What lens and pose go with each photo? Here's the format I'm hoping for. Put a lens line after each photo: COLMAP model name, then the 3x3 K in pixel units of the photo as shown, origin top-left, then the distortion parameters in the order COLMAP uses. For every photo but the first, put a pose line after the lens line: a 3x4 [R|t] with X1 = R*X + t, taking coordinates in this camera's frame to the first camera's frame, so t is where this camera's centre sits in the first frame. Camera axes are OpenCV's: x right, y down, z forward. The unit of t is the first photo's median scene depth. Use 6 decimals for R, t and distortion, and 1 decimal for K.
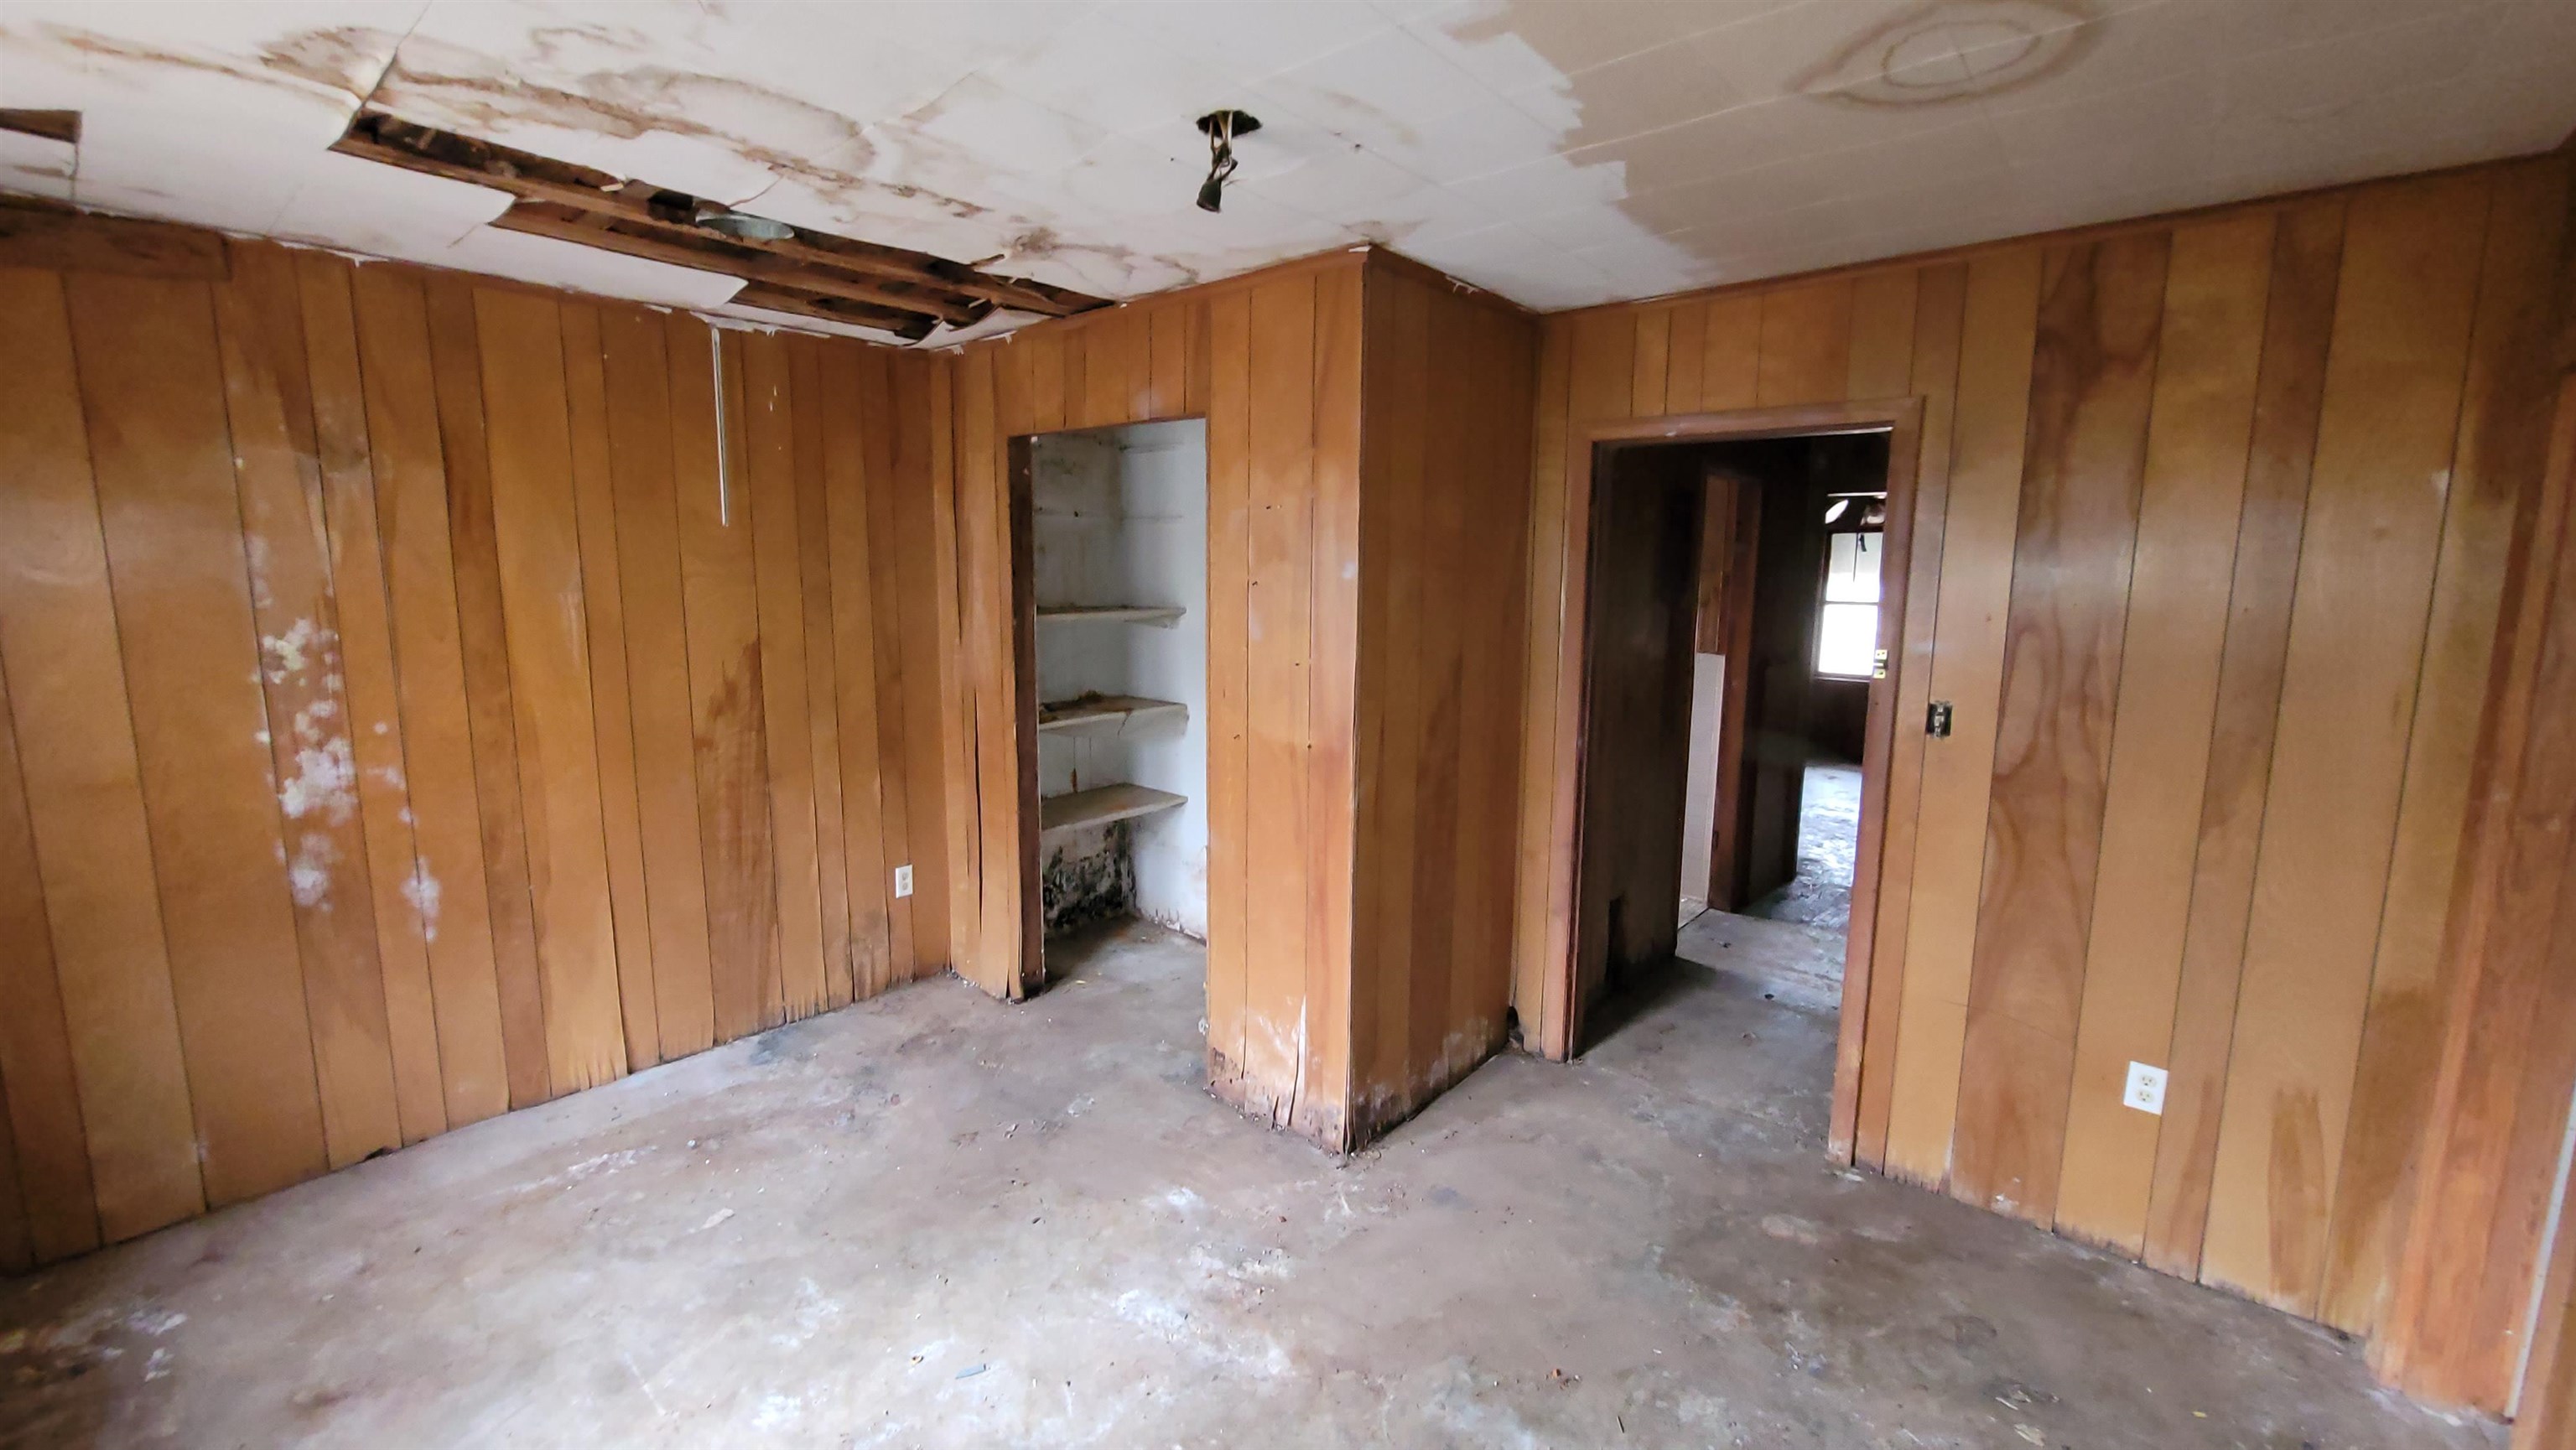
lens RADIAL K [[1045.8, 0, 1280.6], [0, 1045.8, 718.0], [0, 0, 1]] dist [-0.005793, 0.000824]
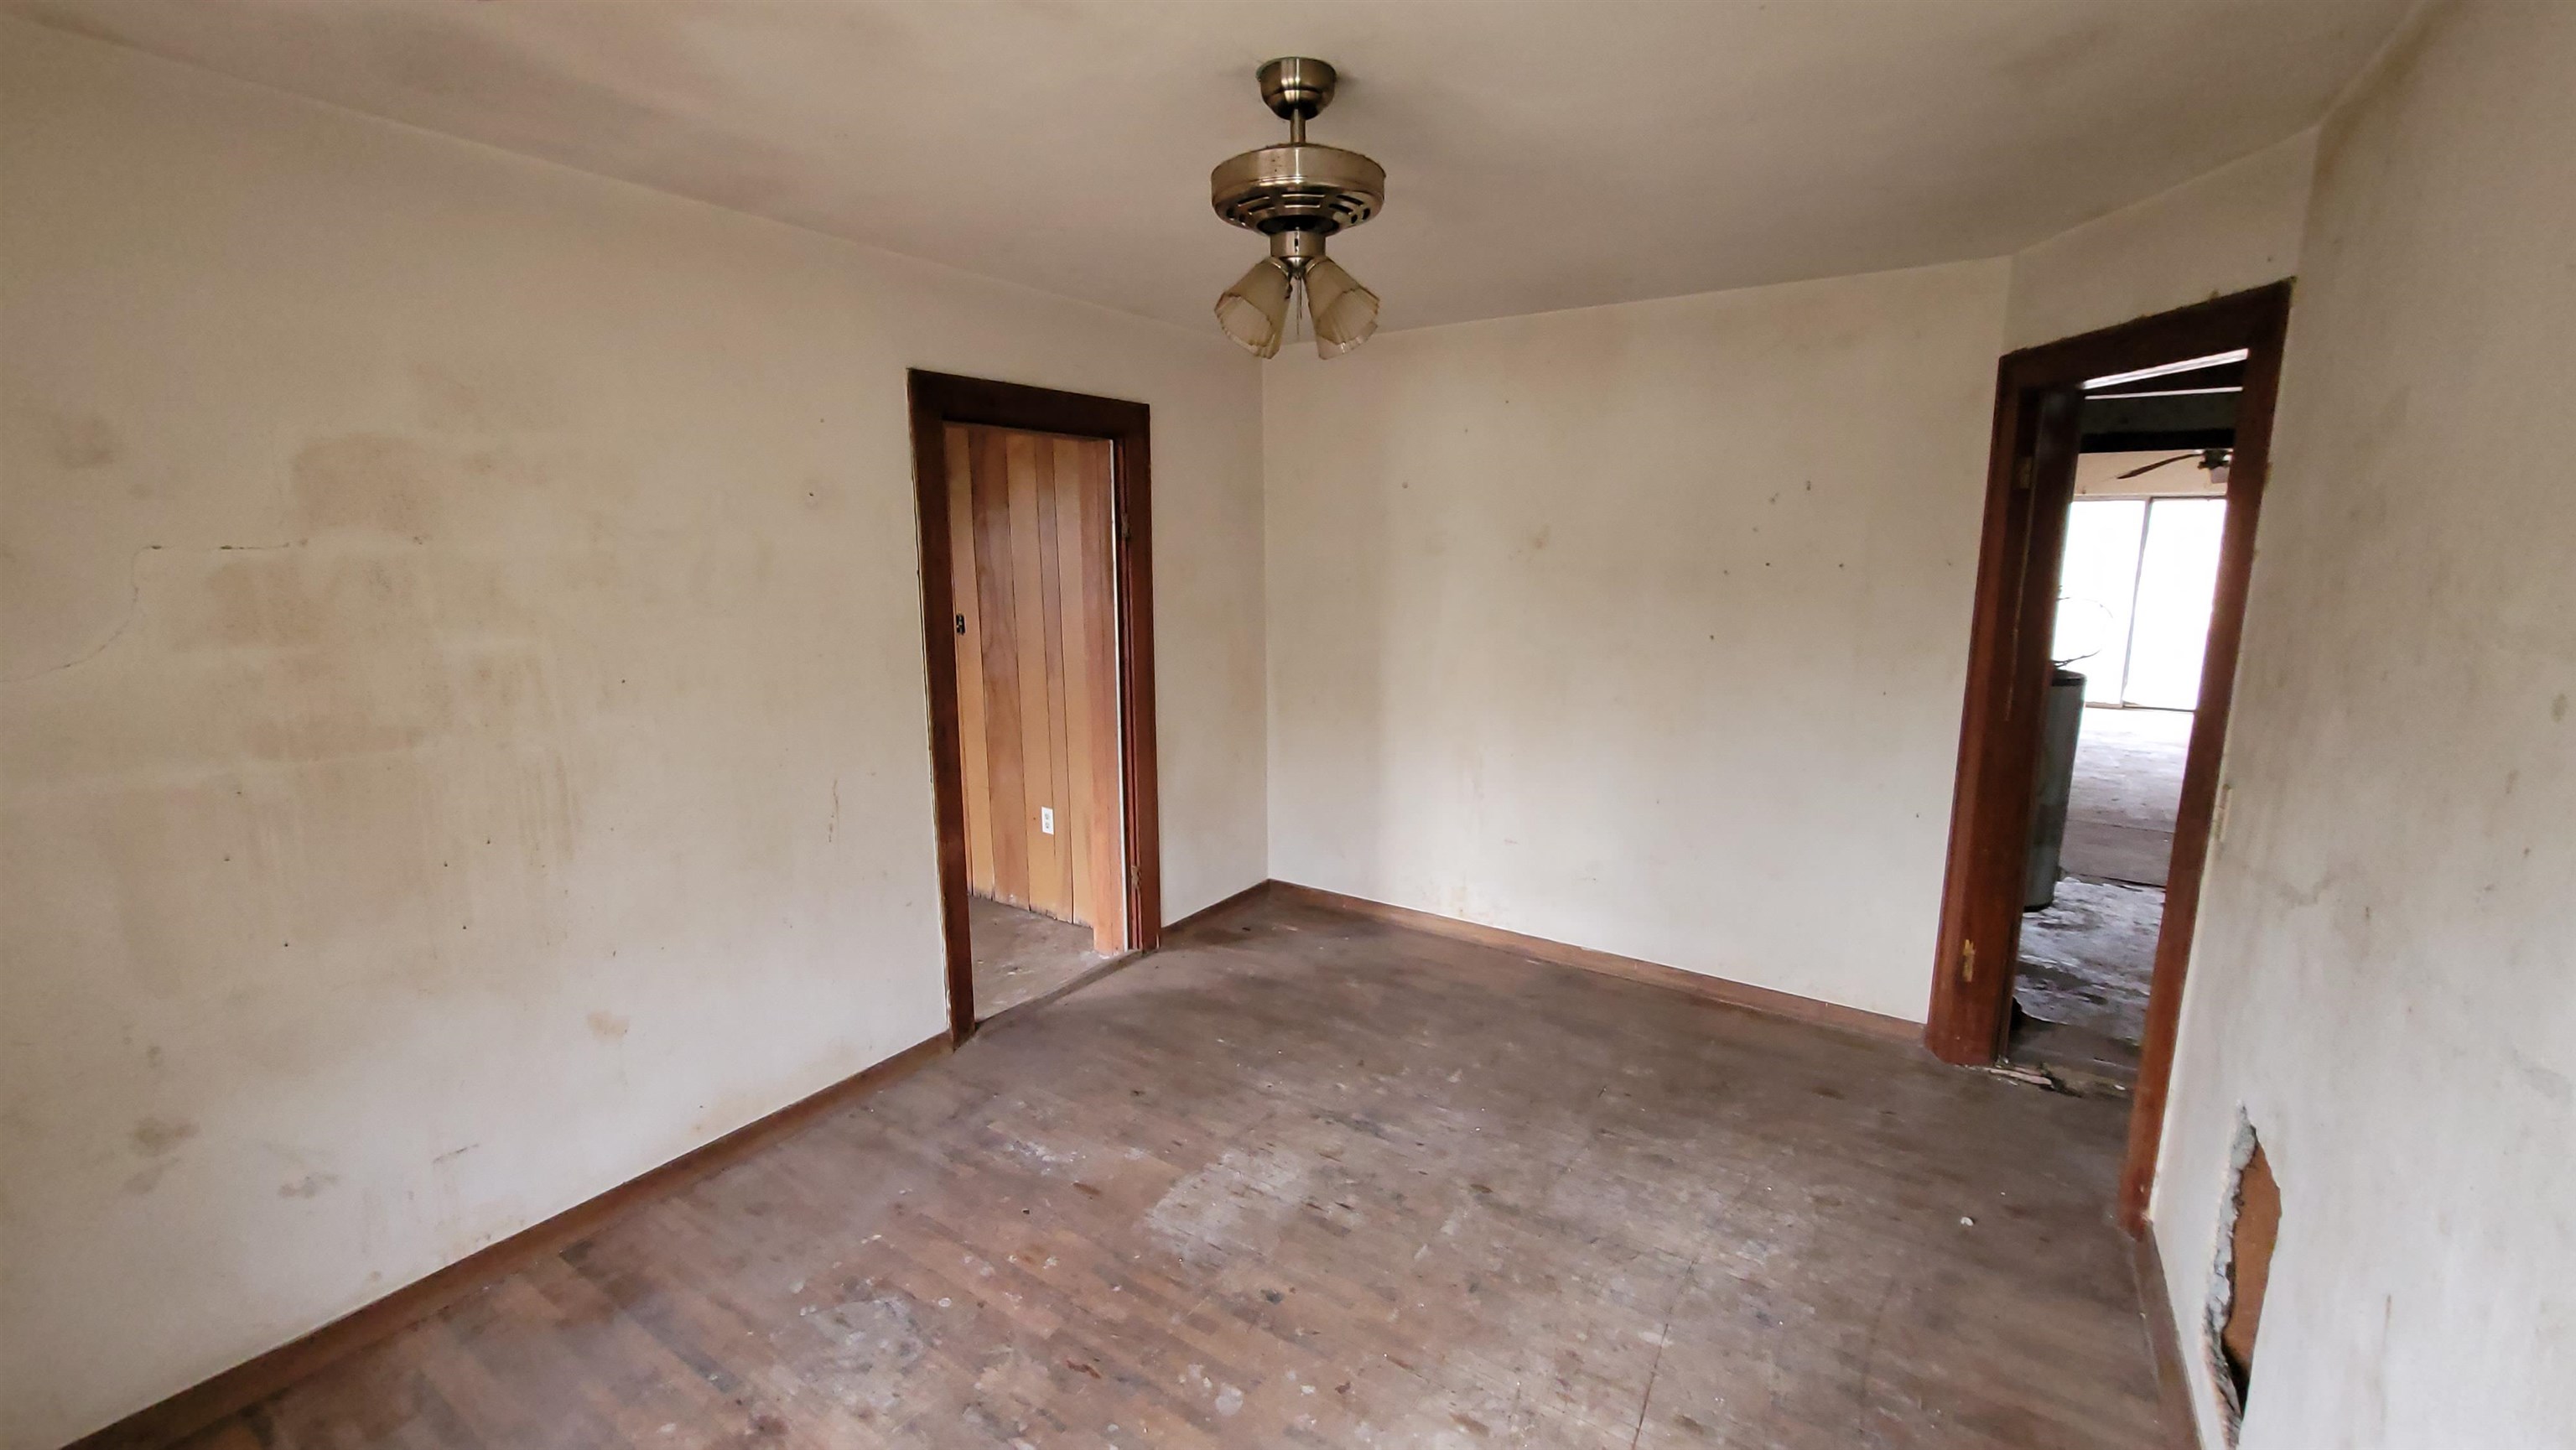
lens RADIAL K [[1045.8, 0, 1280.6], [0, 1045.8, 718.0], [0, 0, 1]] dist [-0.005793, 0.000824]
pose [[0.993605, -0.039295, 0.105857, 0.885245], [0.037057, 0.999048, 0.023028, 0.126783], [-0.106661, -0.018958, 0.994115, -0.720521]]
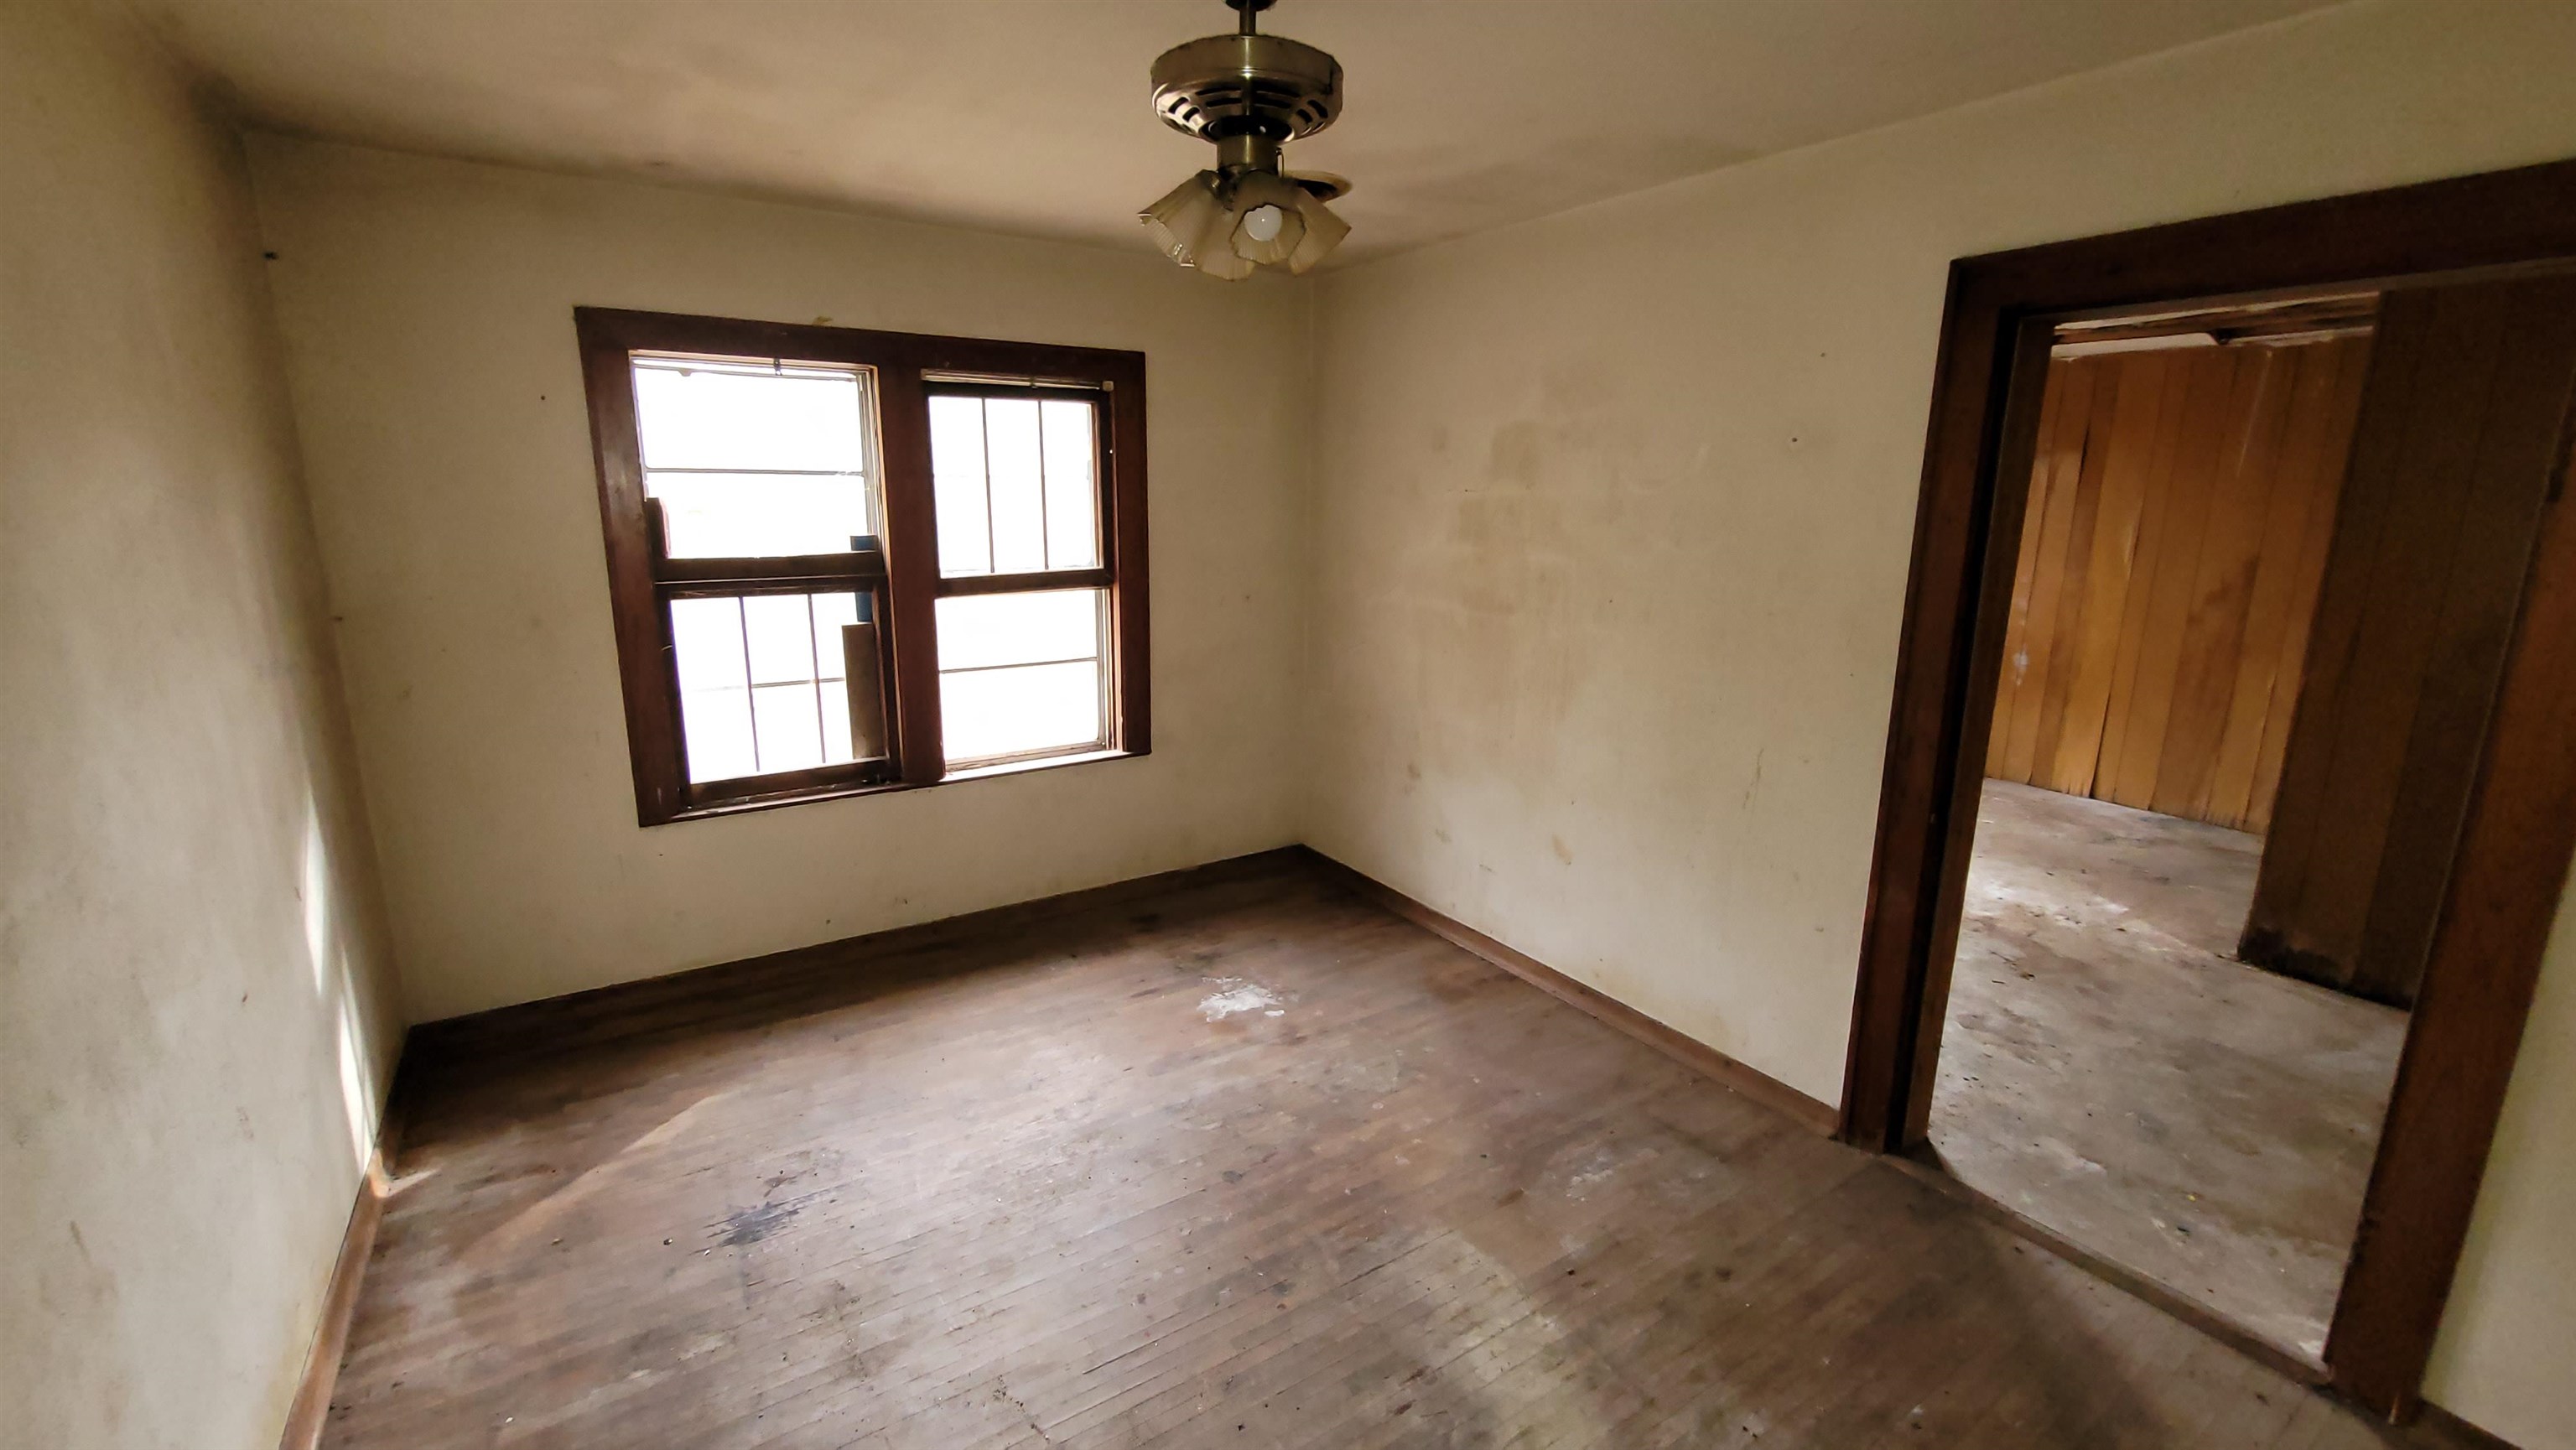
lens RADIAL K [[1045.8, 0, 1280.6], [0, 1045.8, 718.0], [0, 0, 1]] dist [-0.005793, 0.000824]
pose [[-0.280988, 0.186629, -0.941390, 1.553294], [-0.157843, 0.958565, 0.237147, 0.014085], [0.946642, 0.215228, -0.239888, 0.119244]]
